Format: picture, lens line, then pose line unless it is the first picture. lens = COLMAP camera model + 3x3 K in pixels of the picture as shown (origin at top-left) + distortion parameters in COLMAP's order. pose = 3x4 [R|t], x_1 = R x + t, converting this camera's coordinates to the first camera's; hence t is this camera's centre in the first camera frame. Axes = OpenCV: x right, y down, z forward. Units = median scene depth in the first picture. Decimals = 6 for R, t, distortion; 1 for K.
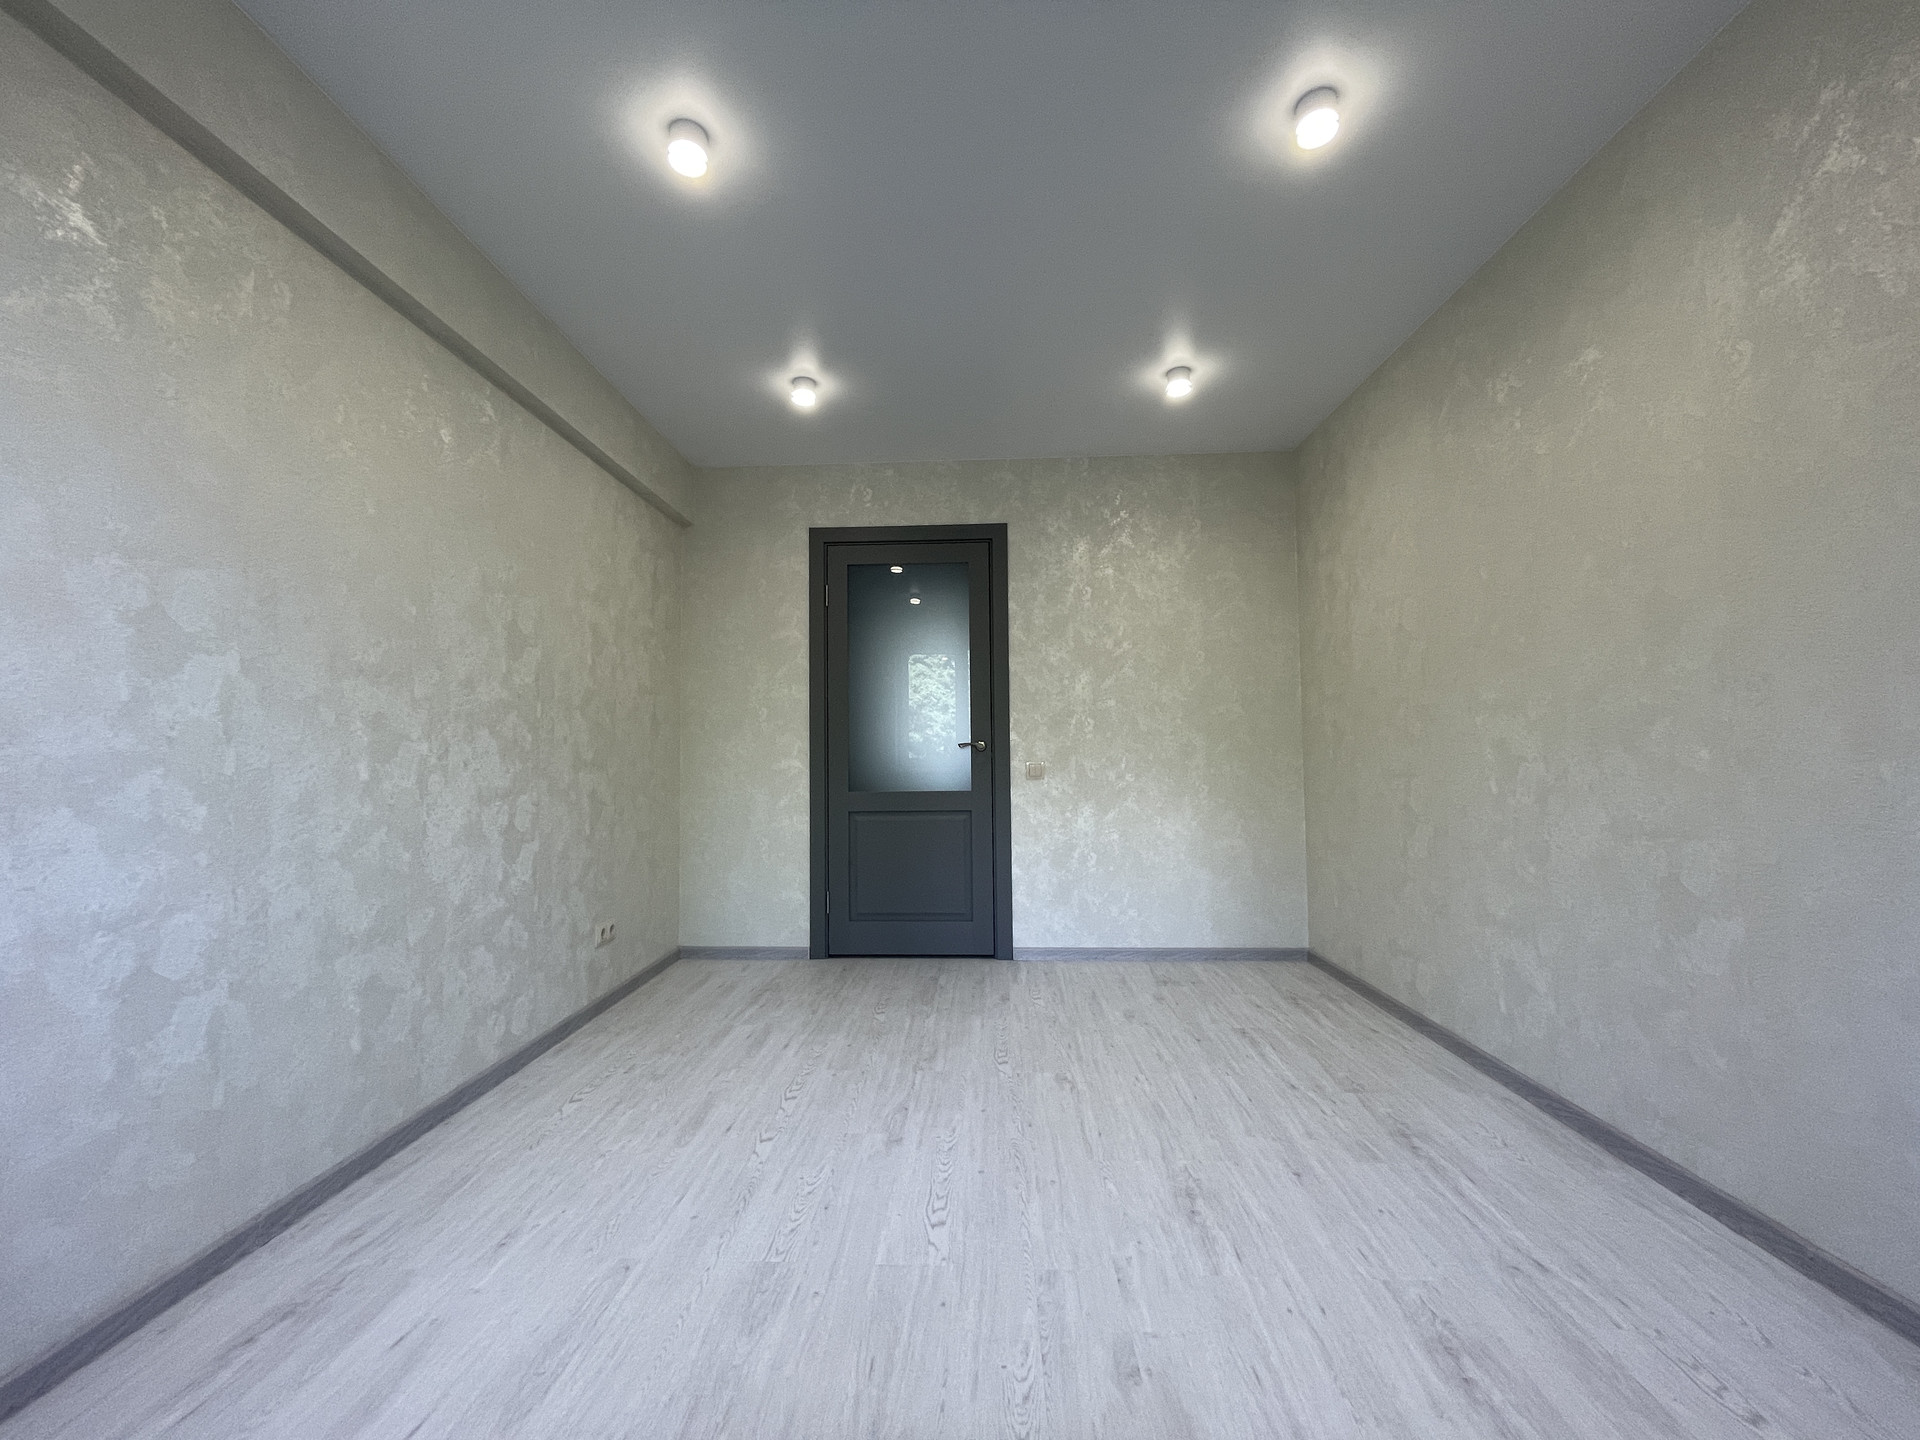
lens RADIAL K [[774.9, 0, 955.1], [0, 774.9, 718.5], [0, 0, 1]] dist [-0.002182, -0.000511]
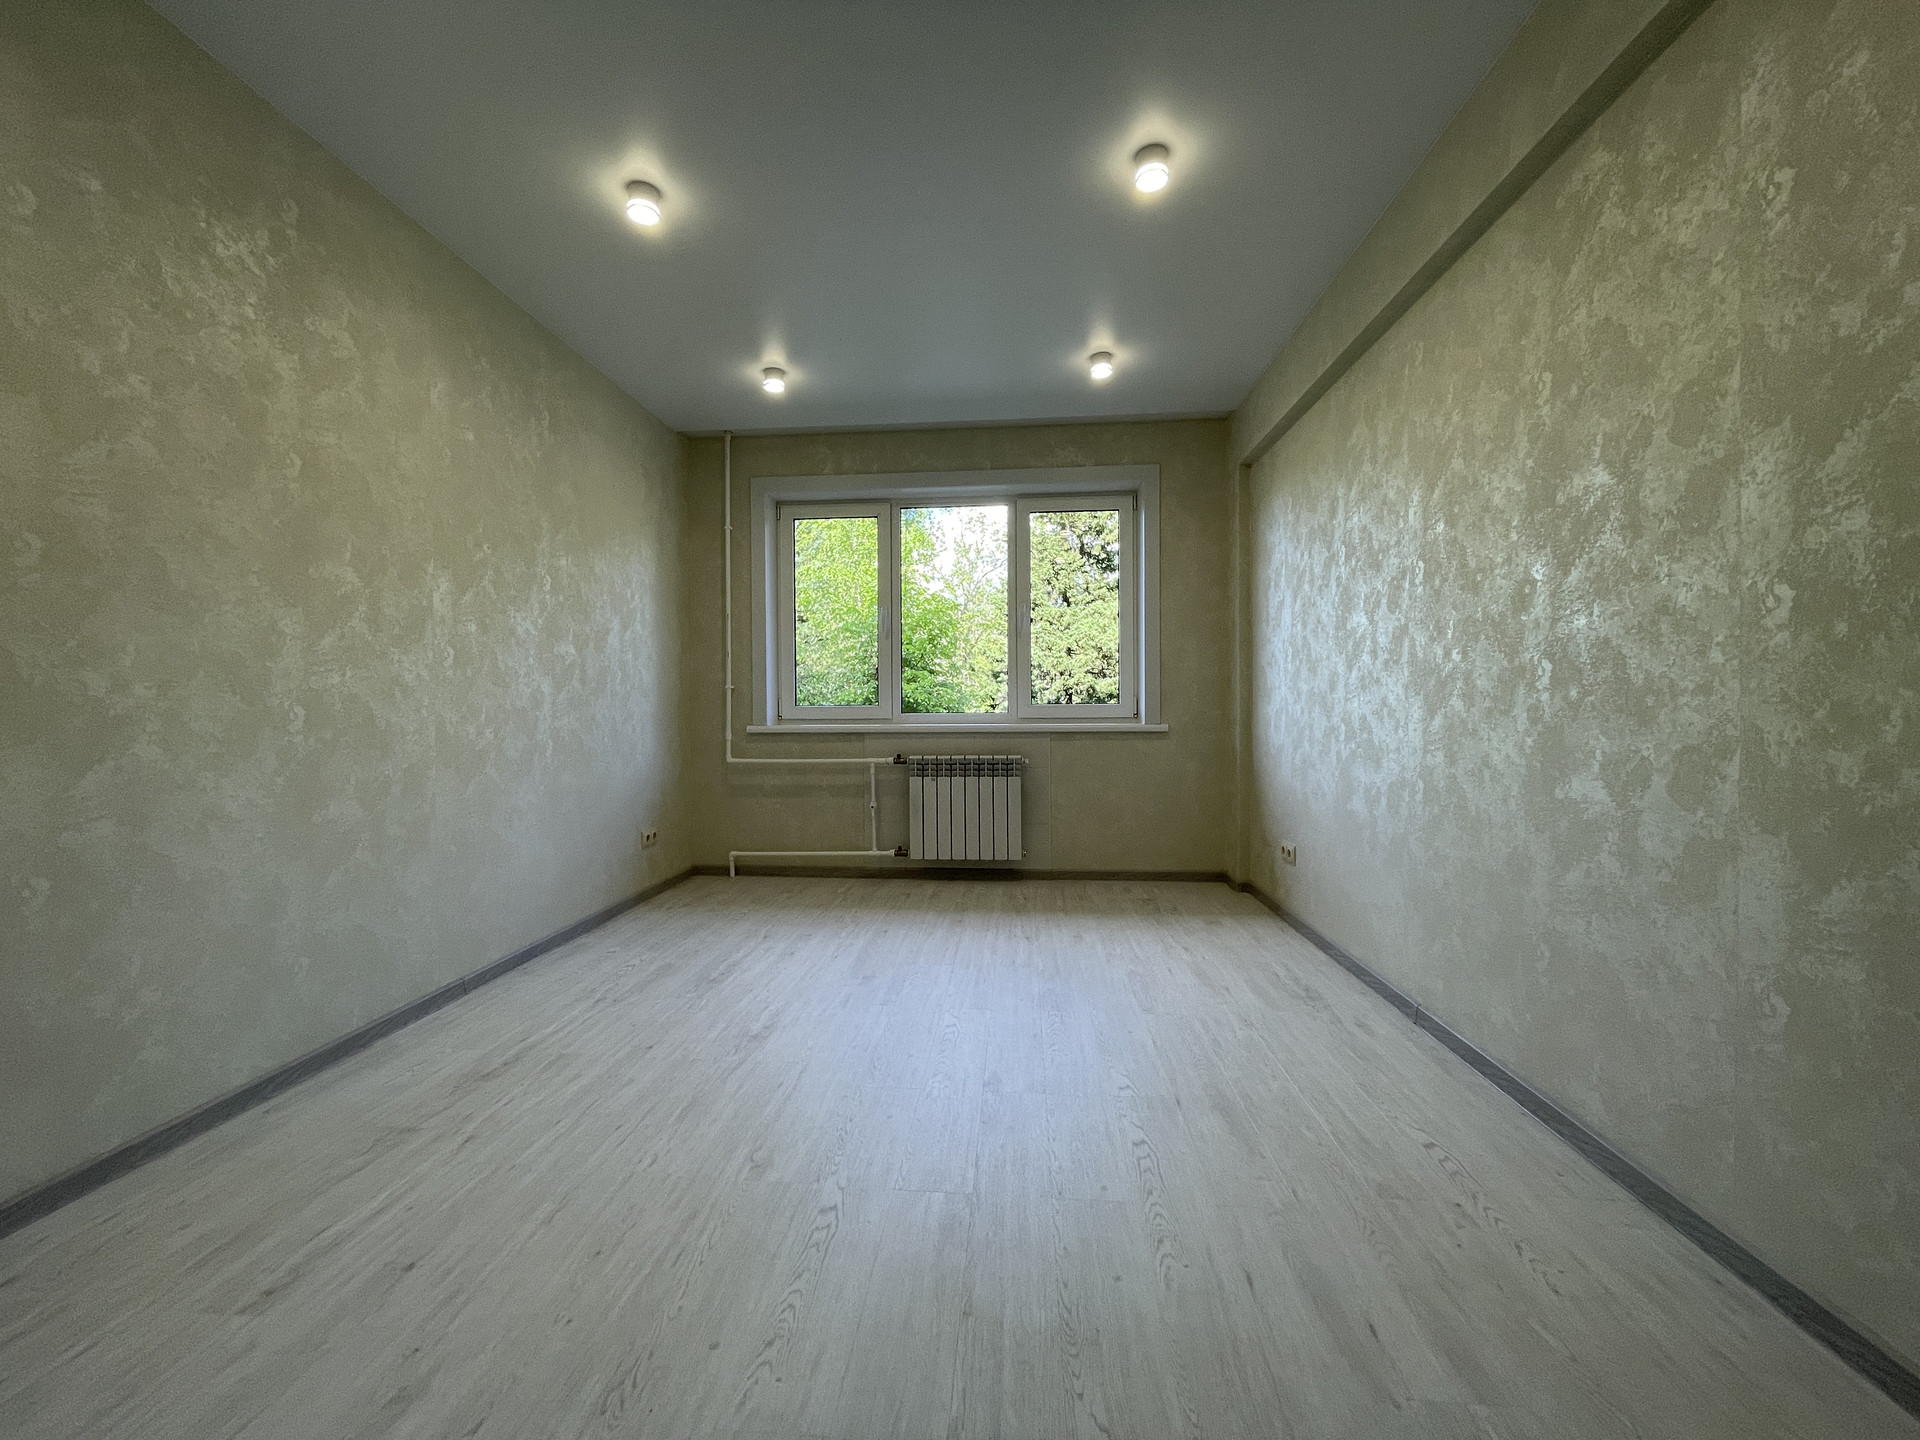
lens RADIAL K [[774.9, 0, 955.1], [0, 774.9, 718.5], [0, 0, 1]] dist [-0.002182, -0.000511]
pose [[-0.998926, 0.014675, 0.043945, -0.084709], [0.013123, 0.999287, -0.035398, 0.120536], [-0.044433, -0.034783, -0.998407, 2.058958]]
